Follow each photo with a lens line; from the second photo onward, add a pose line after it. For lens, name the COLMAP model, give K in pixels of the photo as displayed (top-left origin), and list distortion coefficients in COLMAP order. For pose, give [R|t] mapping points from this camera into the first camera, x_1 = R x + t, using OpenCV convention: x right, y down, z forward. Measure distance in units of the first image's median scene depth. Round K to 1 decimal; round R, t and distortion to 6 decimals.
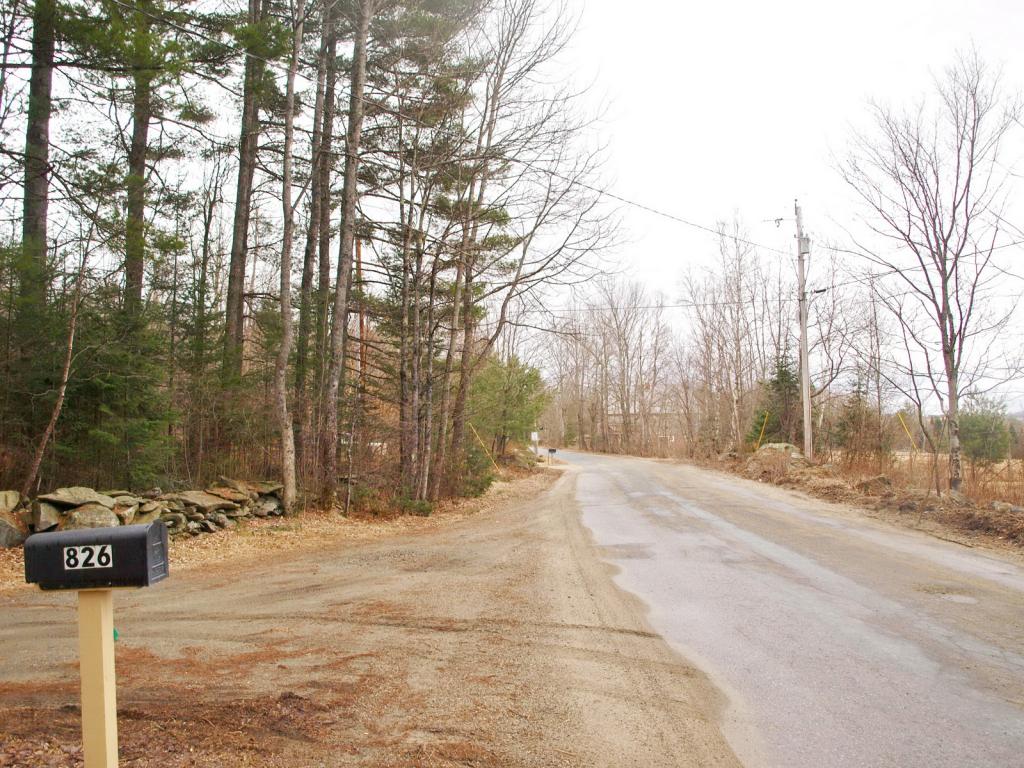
lens RADIAL K [[831.5, 0, 499.3], [0, 831.5, 381.3], [0, 0, 1]] dist [-0.102036, 0.072484]
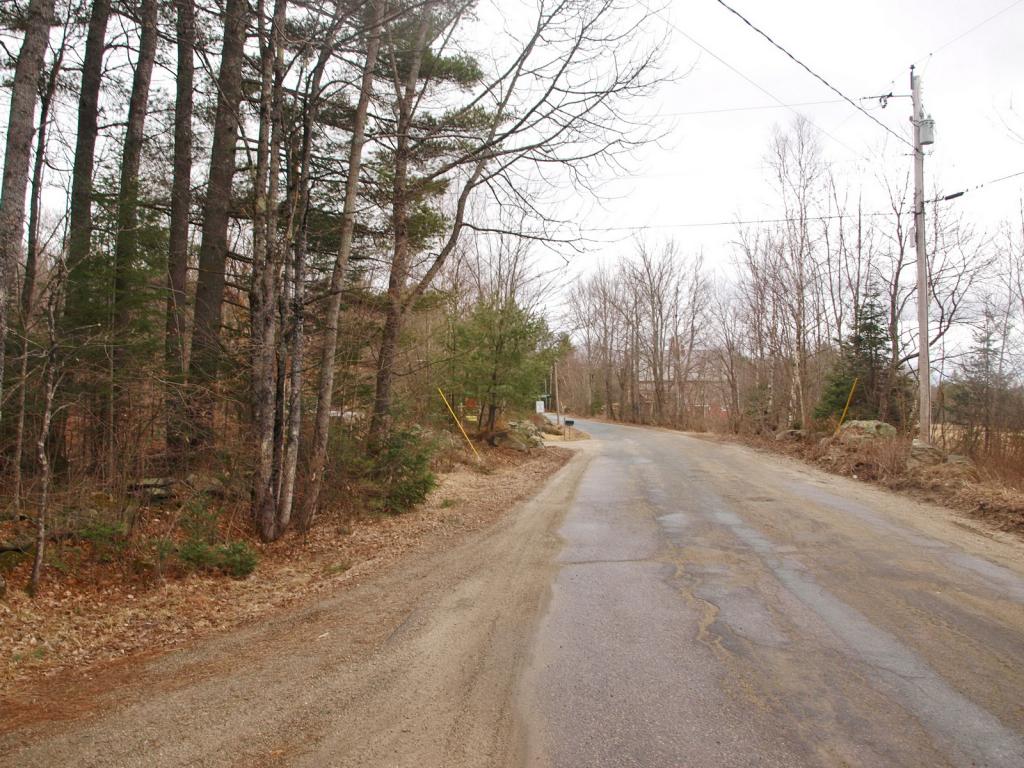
lens RADIAL K [[831.5, 0, 499.3], [0, 831.5, 381.3], [0, 0, 1]] dist [-0.102036, 0.072484]
pose [[0.999191, 0.009429, -0.039090, 0.018103], [-0.007844, 0.999149, 0.040485, 0.006035], [0.039438, -0.040145, 0.998415, 0.116309]]
